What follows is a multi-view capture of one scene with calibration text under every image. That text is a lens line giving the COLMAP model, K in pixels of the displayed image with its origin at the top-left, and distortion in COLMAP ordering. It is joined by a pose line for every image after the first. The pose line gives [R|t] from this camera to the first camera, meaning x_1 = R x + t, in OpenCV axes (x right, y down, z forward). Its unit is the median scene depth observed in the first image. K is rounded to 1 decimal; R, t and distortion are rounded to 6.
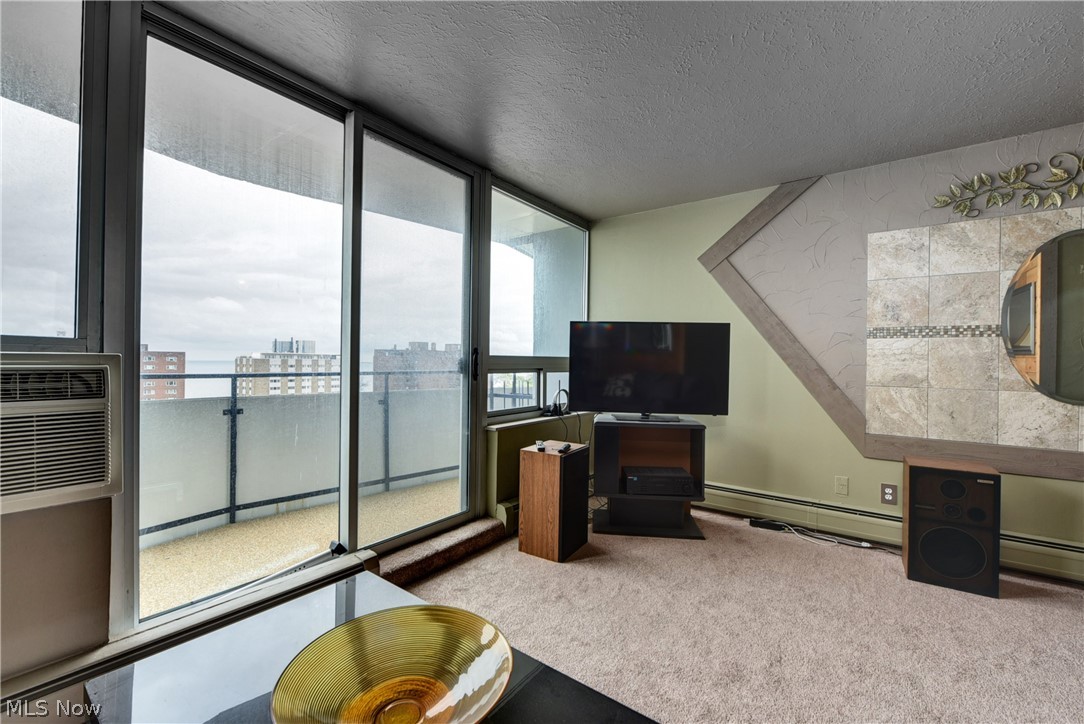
lens RADIAL K [[435.1, 0, 541.8], [0, 435.1, 360.5], [0, 0, 1]] dist [0.000613, -0.000717]
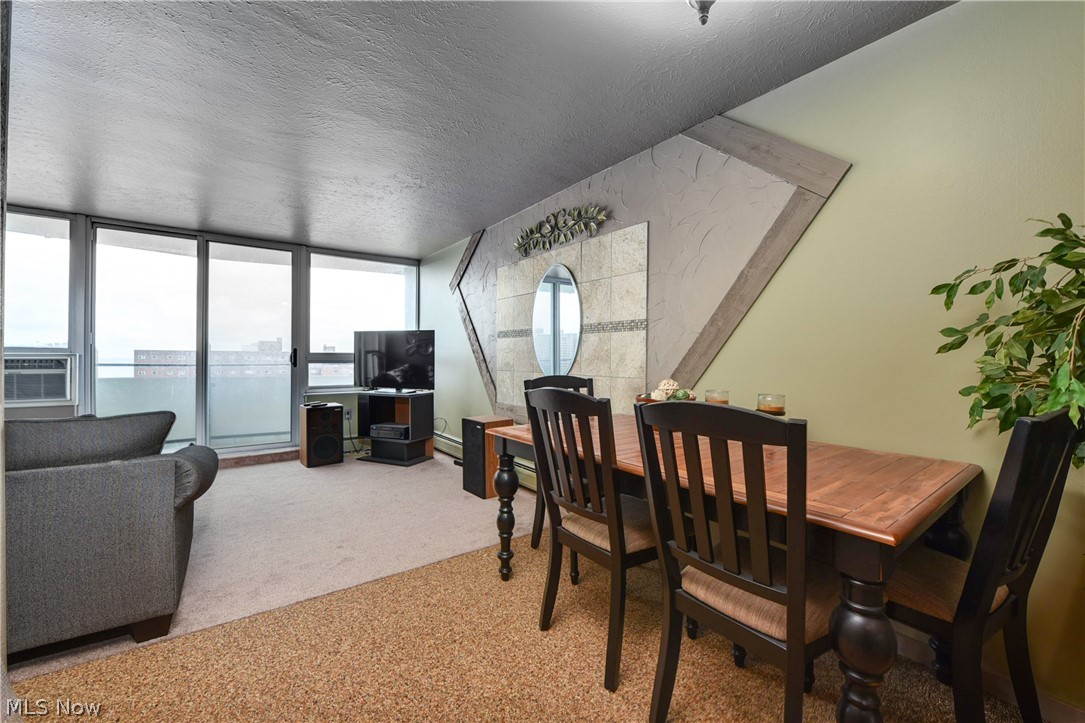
lens RADIAL K [[435.5, 0, 542.2], [0, 435.5, 358.0], [0, 0, 1]] dist [0.000613, -0.000717]
pose [[0.955398, -0.006633, -0.295245, 1.328858], [0.006498, 0.999978, -0.001437, 0.017753], [0.295248, -0.000545, 0.955420, -0.373167]]
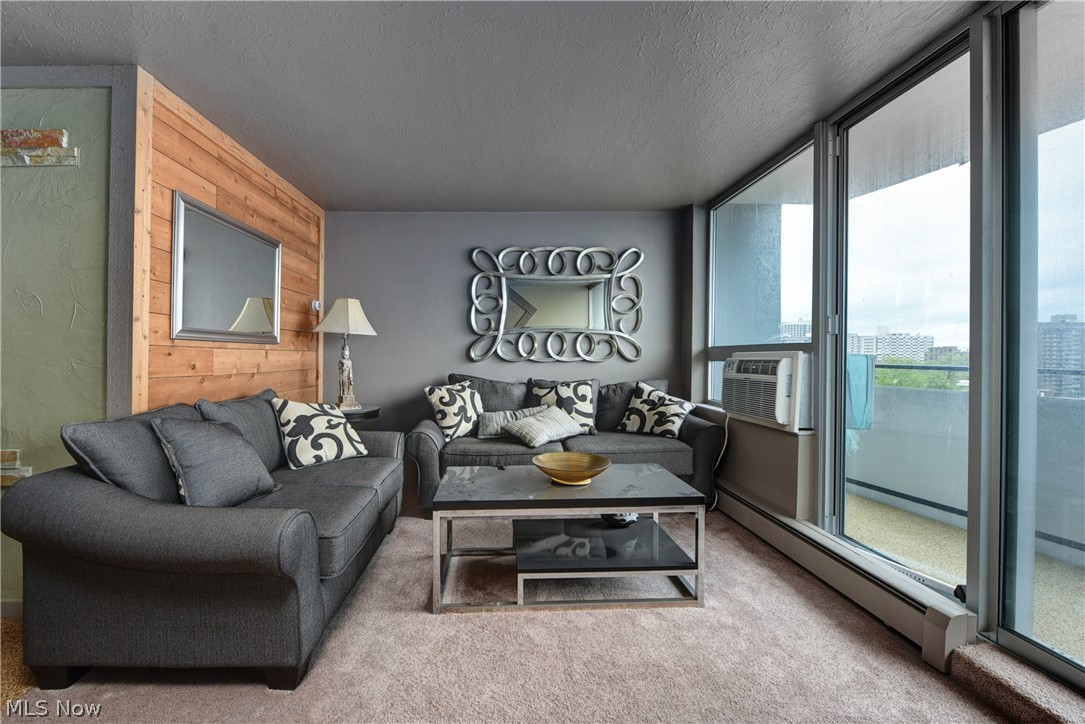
lens RADIAL K [[452.2, 0, 506.9], [0, 452.2, 356.7], [0, 0, 1]] dist [0.000995, -0.001208]
pose [[-0.786055, -0.008850, -0.618093, 0.513361], [-0.002983, 0.999940, -0.010524, 0.014189], [0.618149, -0.006428, -0.786035, 0.854845]]
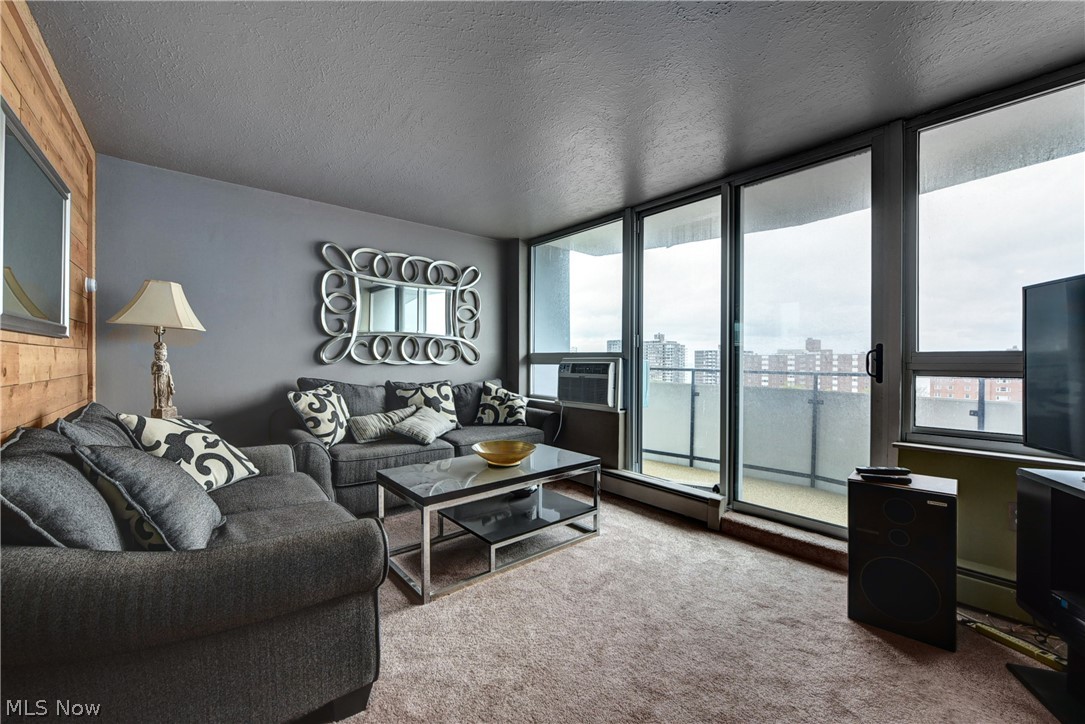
lens RADIAL K [[435.5, 0, 539.4], [0, 435.5, 363.5], [0, 0, 1]] dist [0.000613, -0.000717]
pose [[-0.223637, -0.005178, -0.974659, 0.826740], [-0.005082, 0.999978, -0.004147, 0.014915], [0.974659, 0.004026, -0.223659, 0.564954]]
